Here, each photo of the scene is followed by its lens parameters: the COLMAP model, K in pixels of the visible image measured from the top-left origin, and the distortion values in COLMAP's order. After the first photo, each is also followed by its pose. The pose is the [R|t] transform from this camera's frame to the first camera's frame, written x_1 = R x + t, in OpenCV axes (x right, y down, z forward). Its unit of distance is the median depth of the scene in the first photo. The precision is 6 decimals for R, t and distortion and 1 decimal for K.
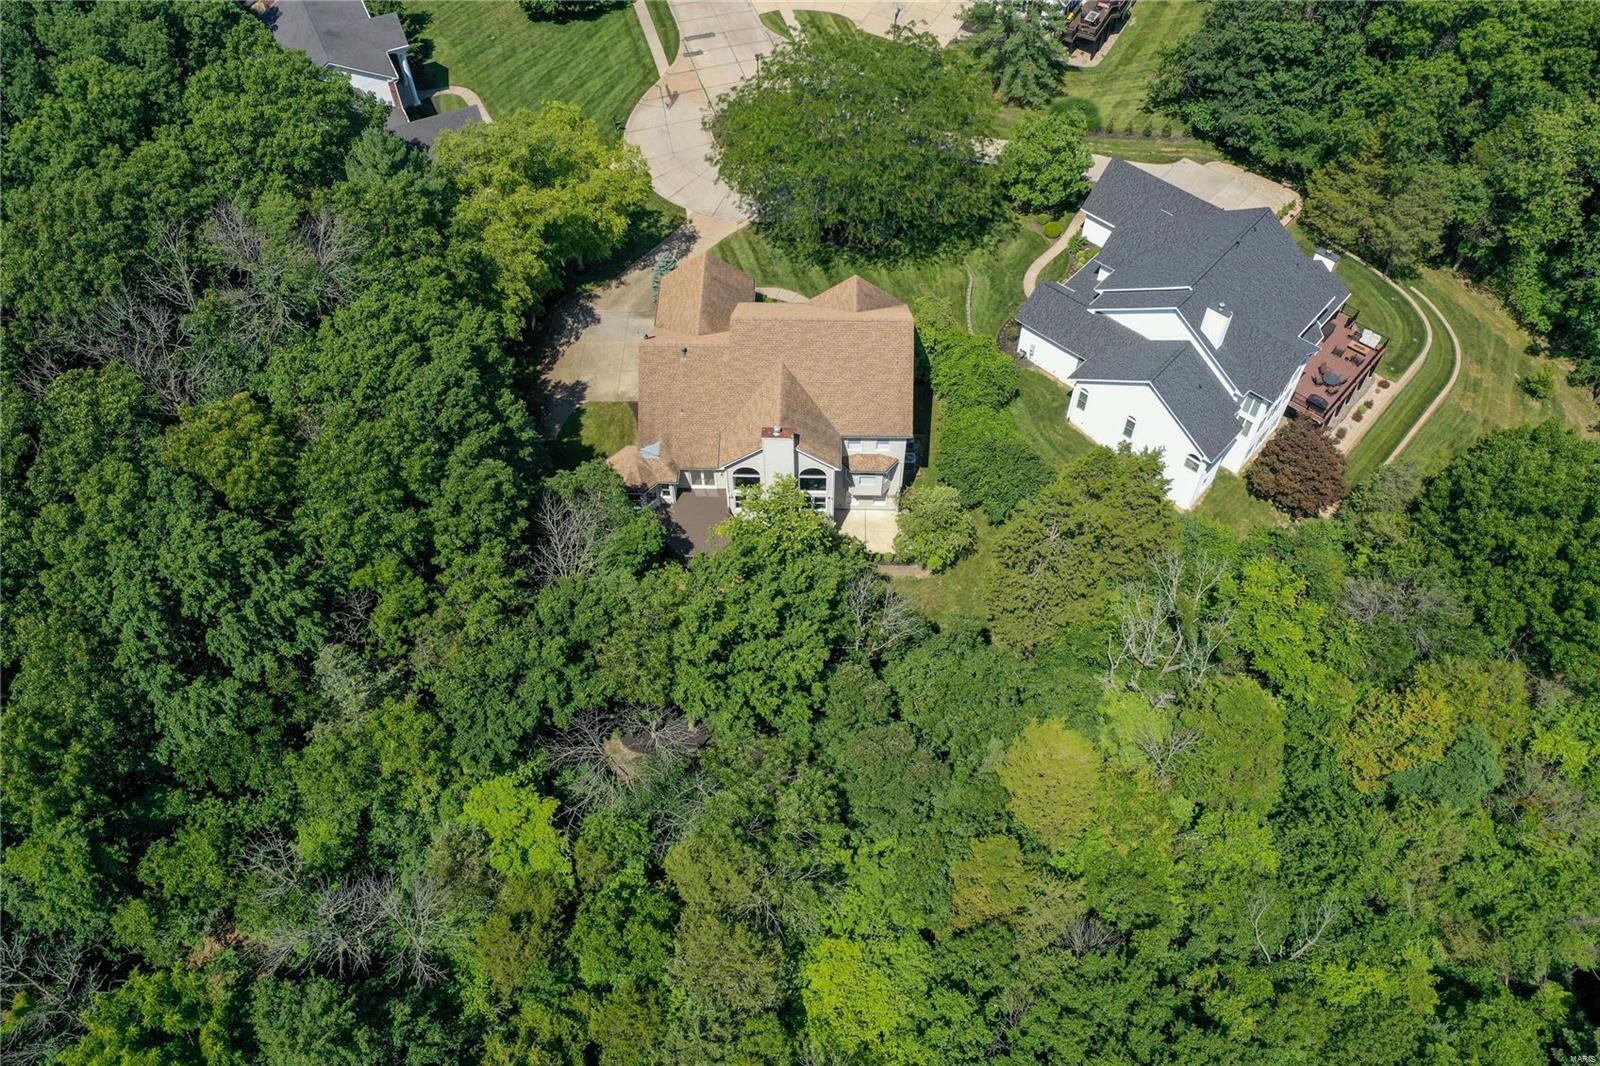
lens RADIAL K [[1273.4, 0, 804.7], [0, 1273.4, 513.3], [0, 0, 1]] dist [-0.008877, -0.002857]
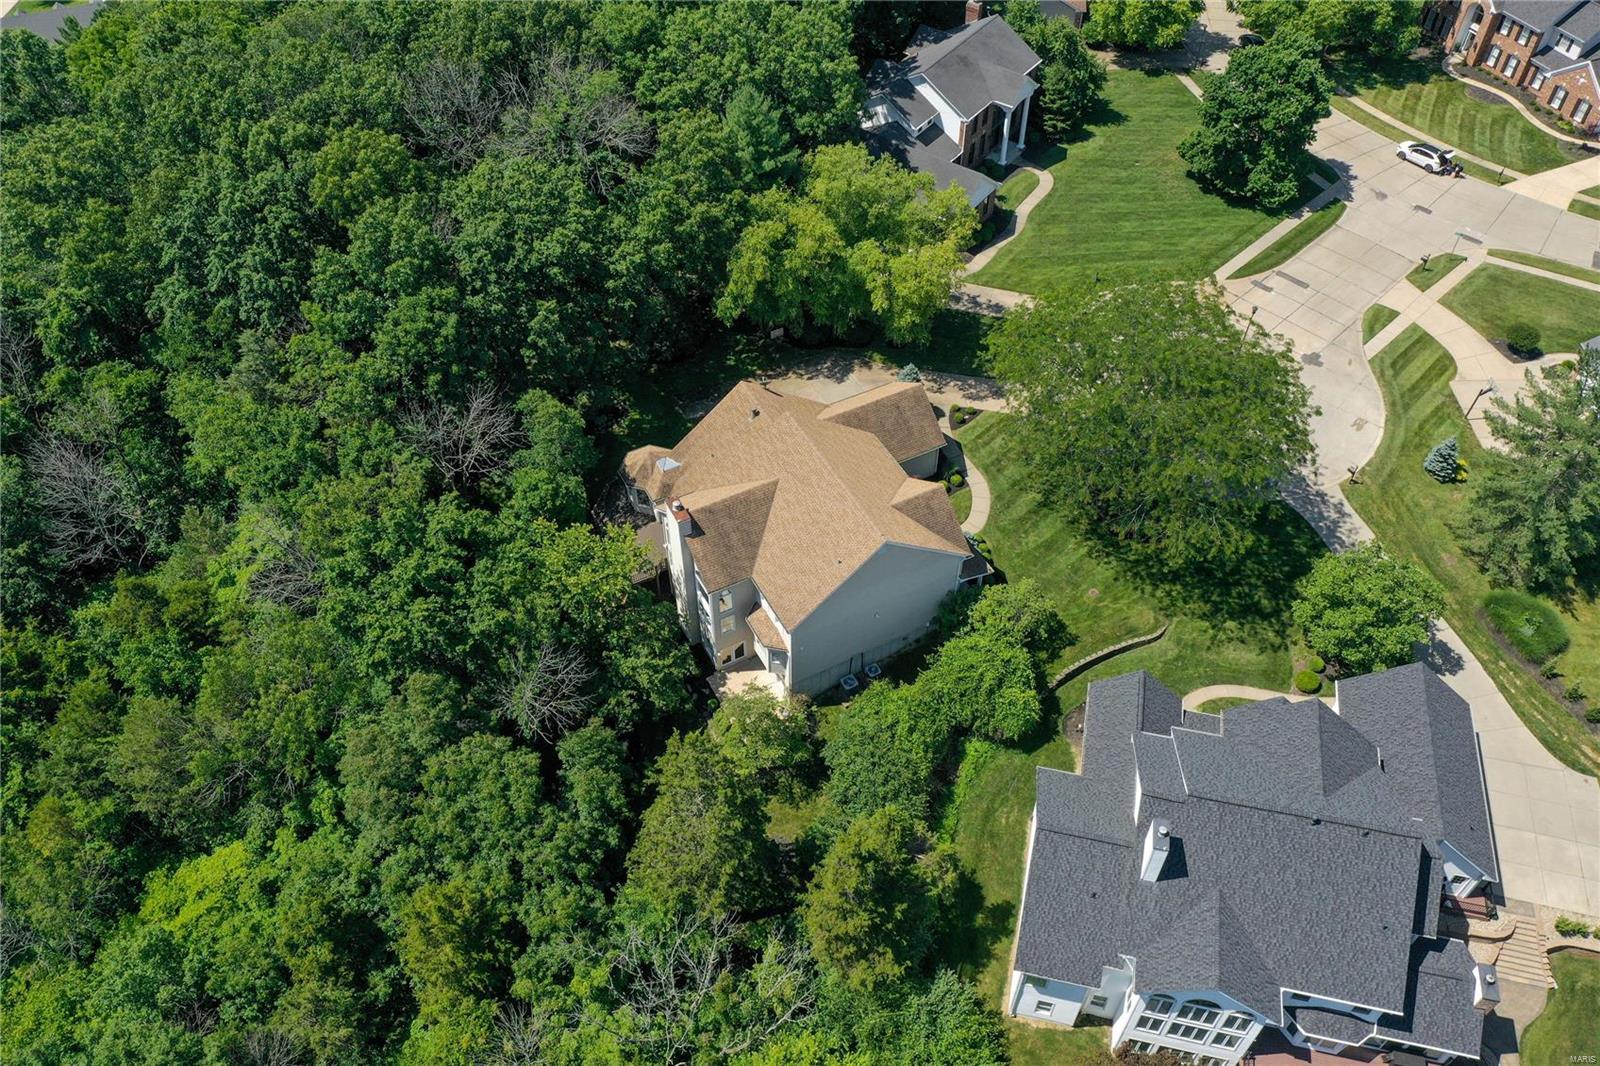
lens RADIAL K [[1273.4, 0, 804.7], [0, 1273.4, 513.3], [0, 0, 1]] dist [-0.008877, -0.002857]
pose [[0.476939, 0.644567, -0.597547, 0.470168], [-0.700843, 0.689172, 0.184017, -0.239910], [0.530424, 0.331022, 0.780433, 0.254095]]
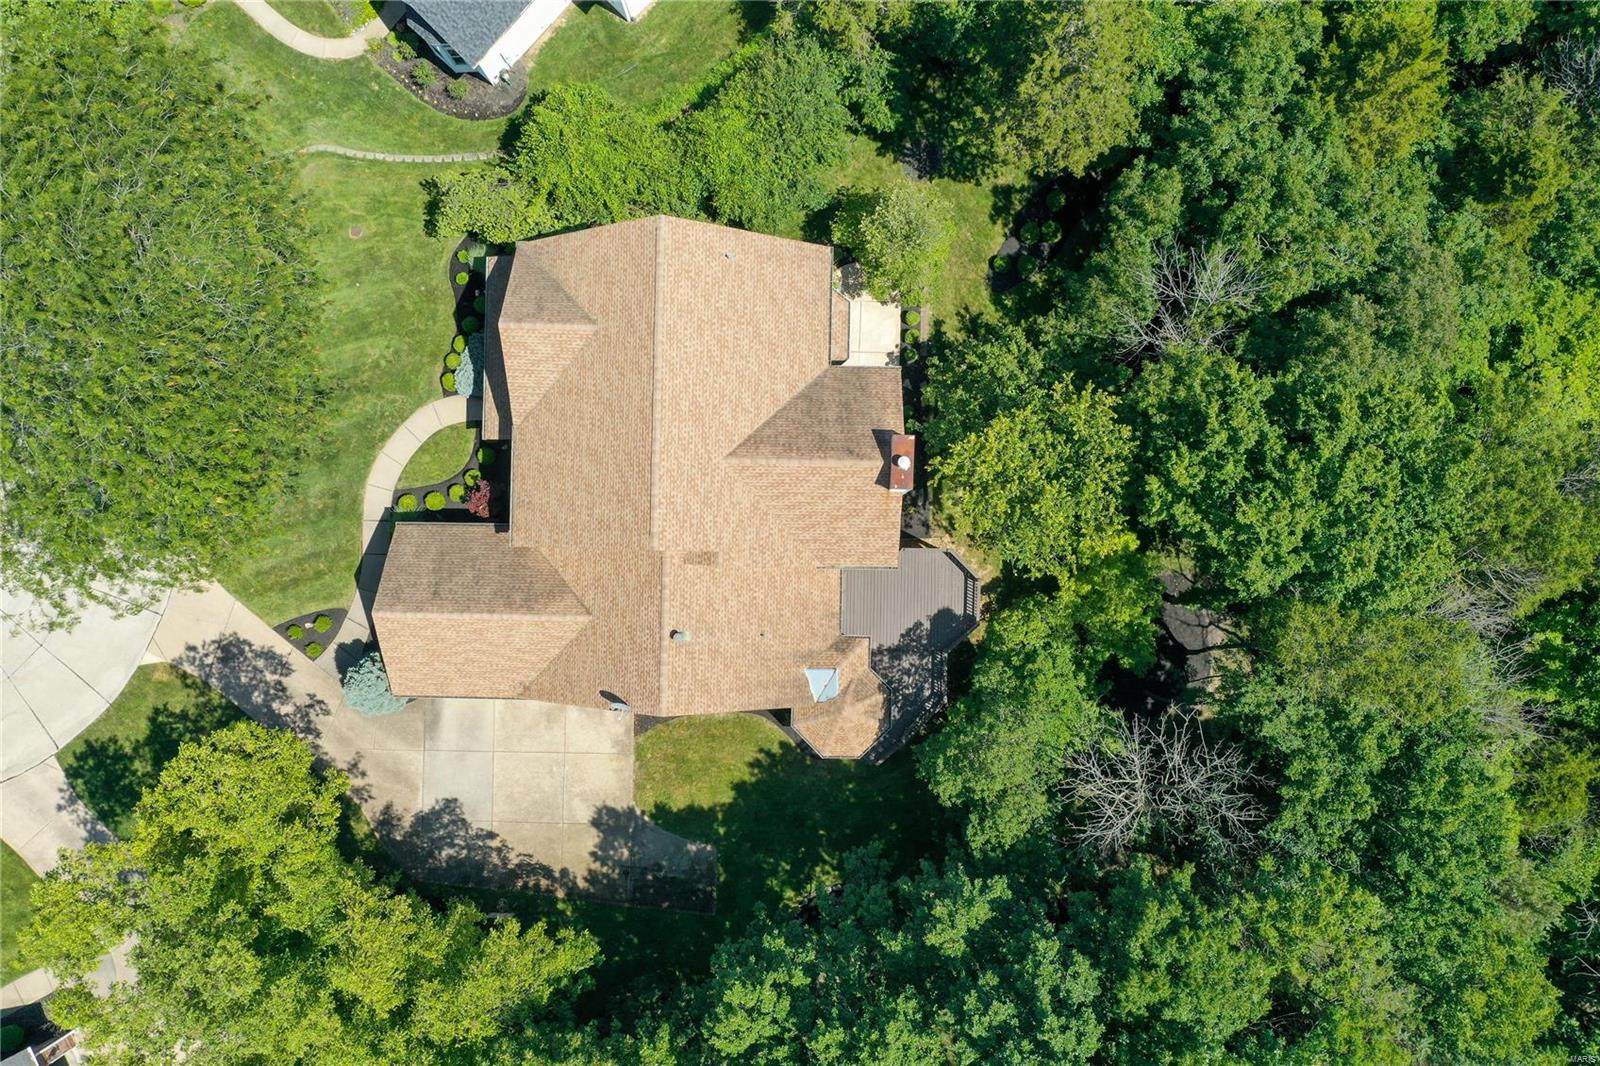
lens RADIAL K [[1273.4, 0, 804.7], [0, 1273.4, 513.3], [0, 0, 1]] dist [-0.008877, -0.002857]
pose [[-0.000750, -0.999777, 0.021105, -0.044750], [0.805028, 0.011916, 0.593117, -0.358873], [-0.593236, 0.017435, 0.804840, 0.441765]]
